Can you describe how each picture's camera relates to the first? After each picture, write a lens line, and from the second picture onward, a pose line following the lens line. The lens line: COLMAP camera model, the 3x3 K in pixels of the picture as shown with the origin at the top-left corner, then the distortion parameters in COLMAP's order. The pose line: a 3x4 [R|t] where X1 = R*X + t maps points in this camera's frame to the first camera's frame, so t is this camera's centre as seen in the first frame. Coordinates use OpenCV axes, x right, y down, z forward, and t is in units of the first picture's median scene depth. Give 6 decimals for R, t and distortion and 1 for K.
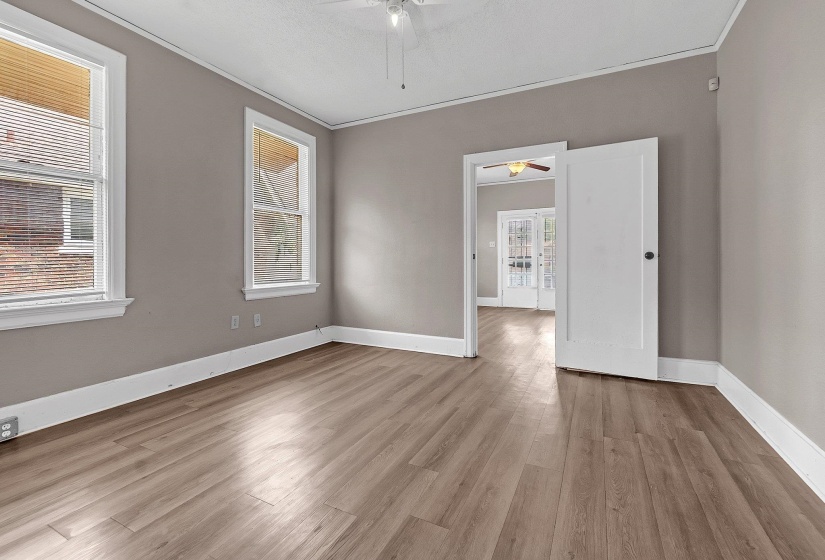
lens RADIAL K [[368.0, 0, 407.2], [0, 368.0, 262.3], [0, 0, 1]] dist [-0.002006, -0.000479]
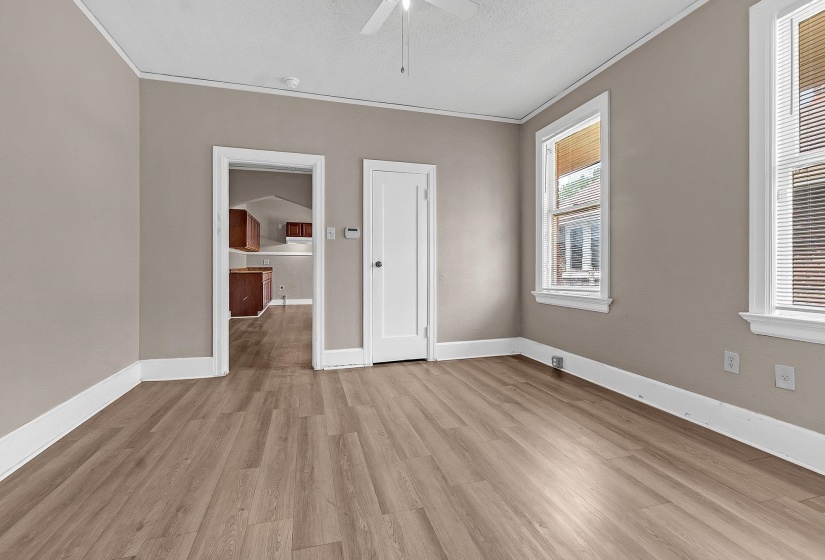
lens RADIAL K [[368.0, 0, 403.6], [0, 368.0, 267.0], [0, 0, 1]] dist [-0.002006, -0.000479]
pose [[-0.741242, 0.000618, -0.671237, 0.658962], [-0.001689, 0.999995, 0.002785, -0.004931], [0.671235, 0.003198, -0.741237, 1.875053]]
